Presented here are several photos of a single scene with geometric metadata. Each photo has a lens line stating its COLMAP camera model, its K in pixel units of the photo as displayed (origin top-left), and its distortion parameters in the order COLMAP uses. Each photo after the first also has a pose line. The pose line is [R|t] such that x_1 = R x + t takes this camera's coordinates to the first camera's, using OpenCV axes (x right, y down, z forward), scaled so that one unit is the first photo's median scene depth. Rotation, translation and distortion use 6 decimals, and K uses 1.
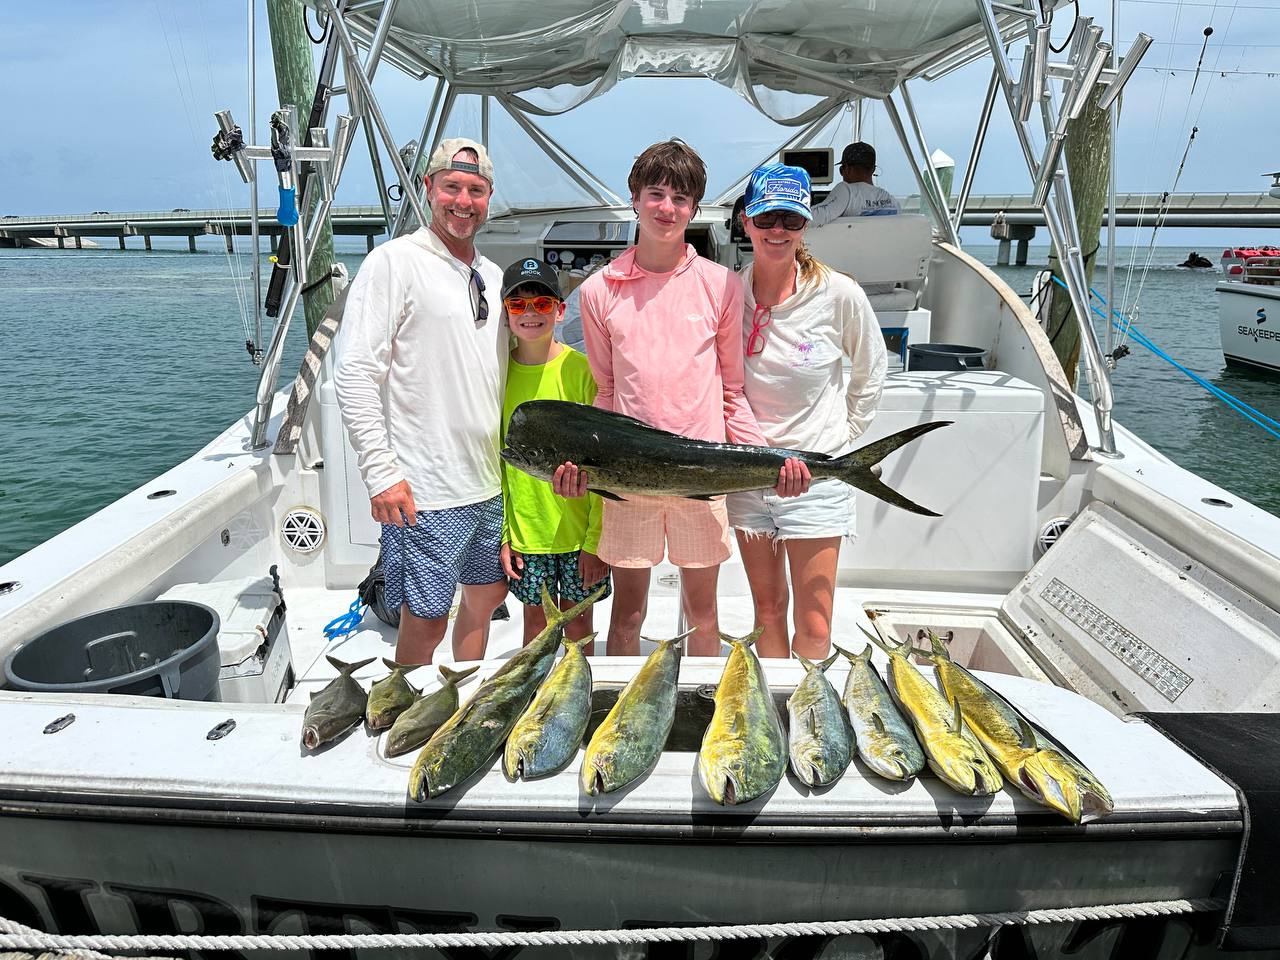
lens RADIAL K [[909.4, 0, 638.0], [0, 909.4, 492.9], [0, 0, 1]] dist [0.002618, 0.001122]
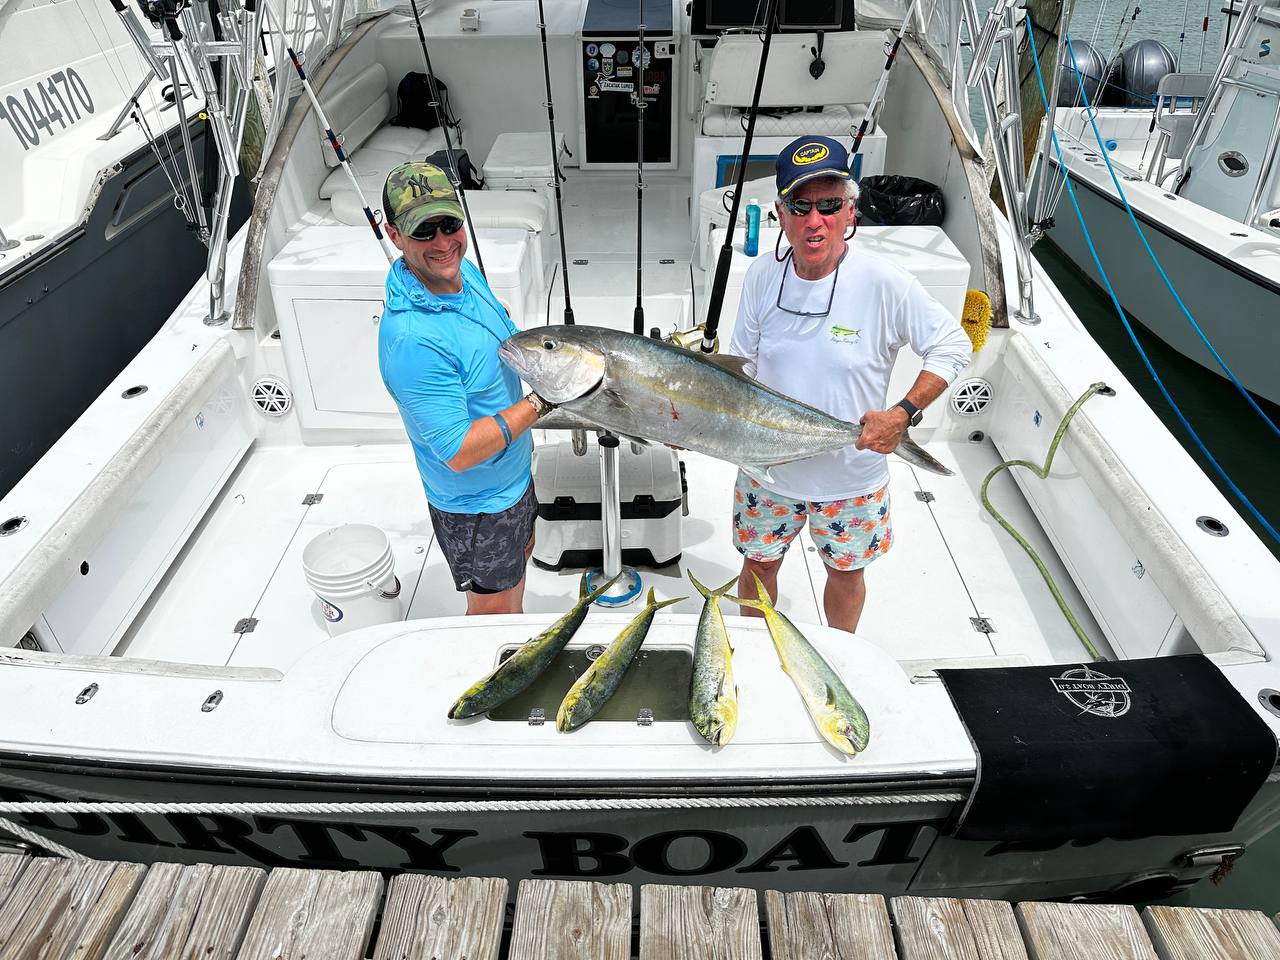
lens RADIAL K [[909.4, 0, 638.0], [0, 909.4, 492.9], [0, 0, 1]] dist [0.002618, 0.001122]
pose [[0.999932, -0.010596, -0.004808, 0.070897], [0.011577, 0.947567, 0.319347, -0.190557], [0.001172, -0.319381, 0.947626, -0.059727]]
